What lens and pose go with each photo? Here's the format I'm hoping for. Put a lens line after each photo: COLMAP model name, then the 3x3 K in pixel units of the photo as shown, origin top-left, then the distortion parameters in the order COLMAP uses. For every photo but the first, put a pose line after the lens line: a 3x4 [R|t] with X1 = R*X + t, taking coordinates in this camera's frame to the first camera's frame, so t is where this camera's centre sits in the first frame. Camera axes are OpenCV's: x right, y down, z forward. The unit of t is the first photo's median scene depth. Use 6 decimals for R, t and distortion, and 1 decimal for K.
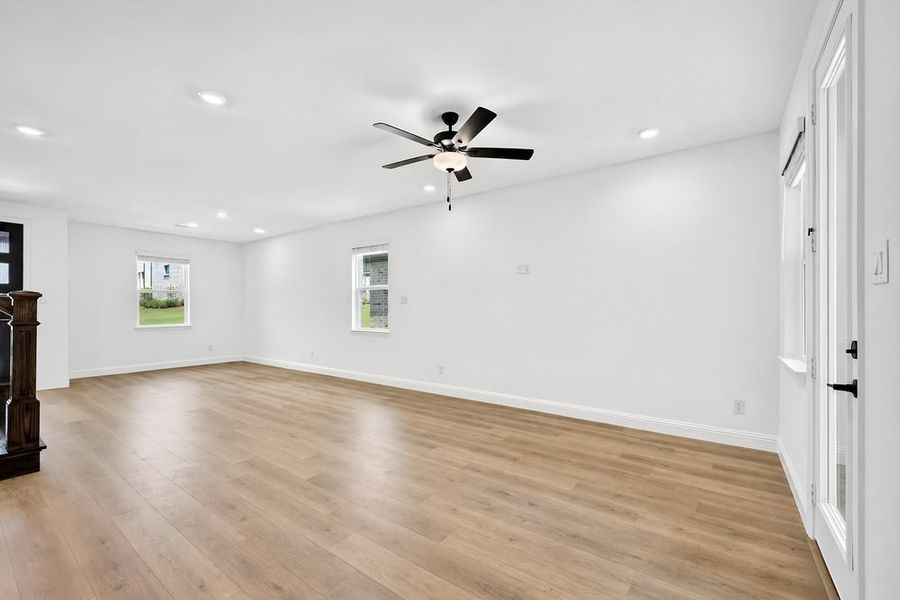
lens RADIAL K [[368.1, 0, 444.7], [0, 368.1, 308.4], [0, 0, 1]] dist [0.012717, 0.000788]
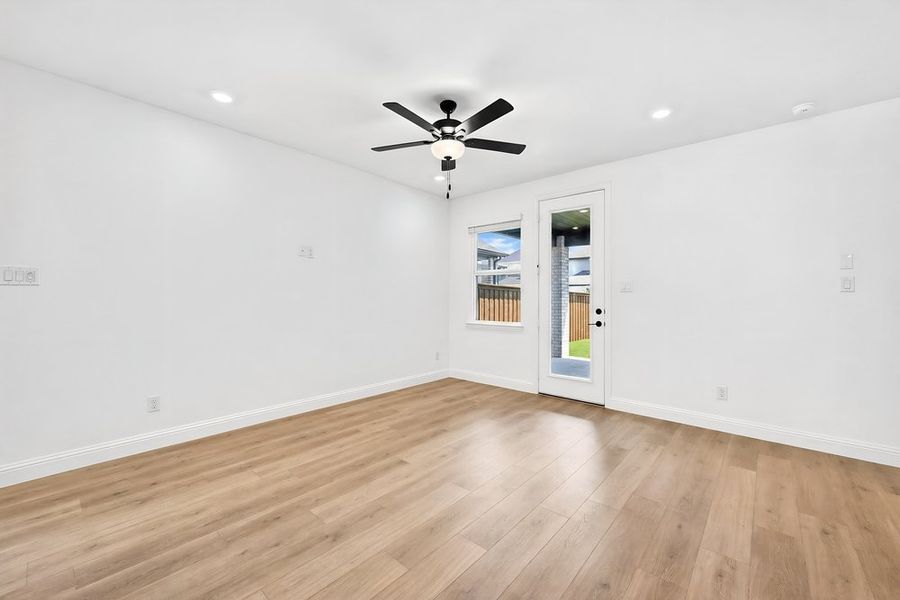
lens RADIAL K [[368.1, 0, 442.9], [0, 368.1, 292.9], [0, 0, 1]] dist [0.012717, 0.000788]
pose [[0.091338, 0.014329, 0.995717, -0.766184], [-0.005029, 0.999890, -0.013928, 0.003011], [-0.995807, -0.003736, 0.091400, 0.735503]]
